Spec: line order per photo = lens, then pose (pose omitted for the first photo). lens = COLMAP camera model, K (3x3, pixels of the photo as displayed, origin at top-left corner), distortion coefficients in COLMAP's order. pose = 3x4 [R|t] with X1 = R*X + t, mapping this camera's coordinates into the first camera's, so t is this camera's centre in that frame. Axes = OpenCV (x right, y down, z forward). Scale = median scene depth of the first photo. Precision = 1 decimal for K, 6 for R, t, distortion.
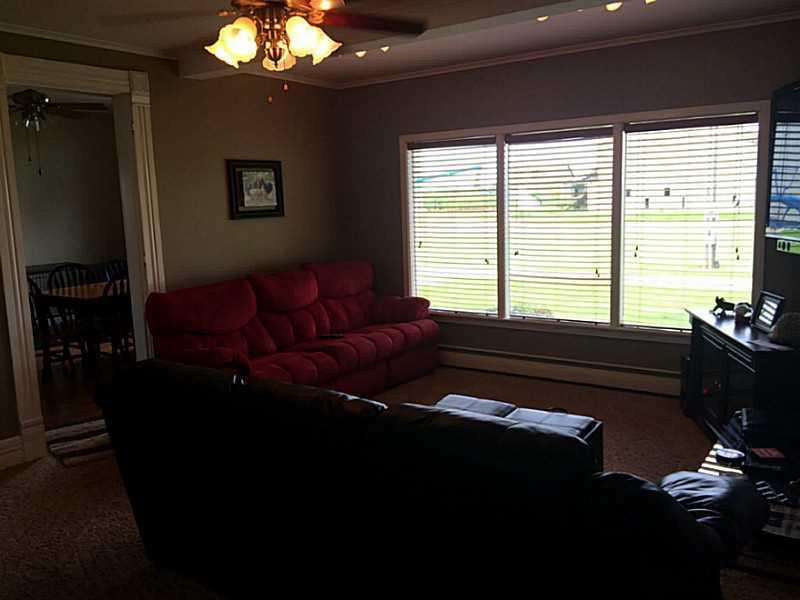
lens RADIAL K [[684.1, 0, 403.9], [0, 684.1, 296.6], [0, 0, 1]] dist [0.087071, -0.123254]
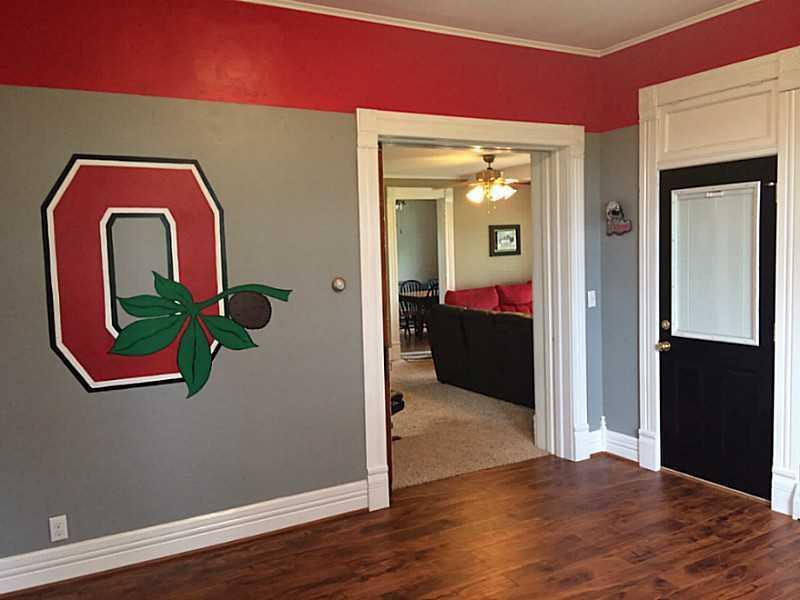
lens RADIAL K [[684.1, 0, 403.9], [0, 684.1, 296.6], [0, 0, 1]] dist [0.087071, -0.123254]
pose [[0.906350, 0.030321, -0.421439, 0.328678], [-0.052301, 0.997802, -0.040692, 0.086478], [0.419279, 0.058923, 0.905943, -0.796136]]
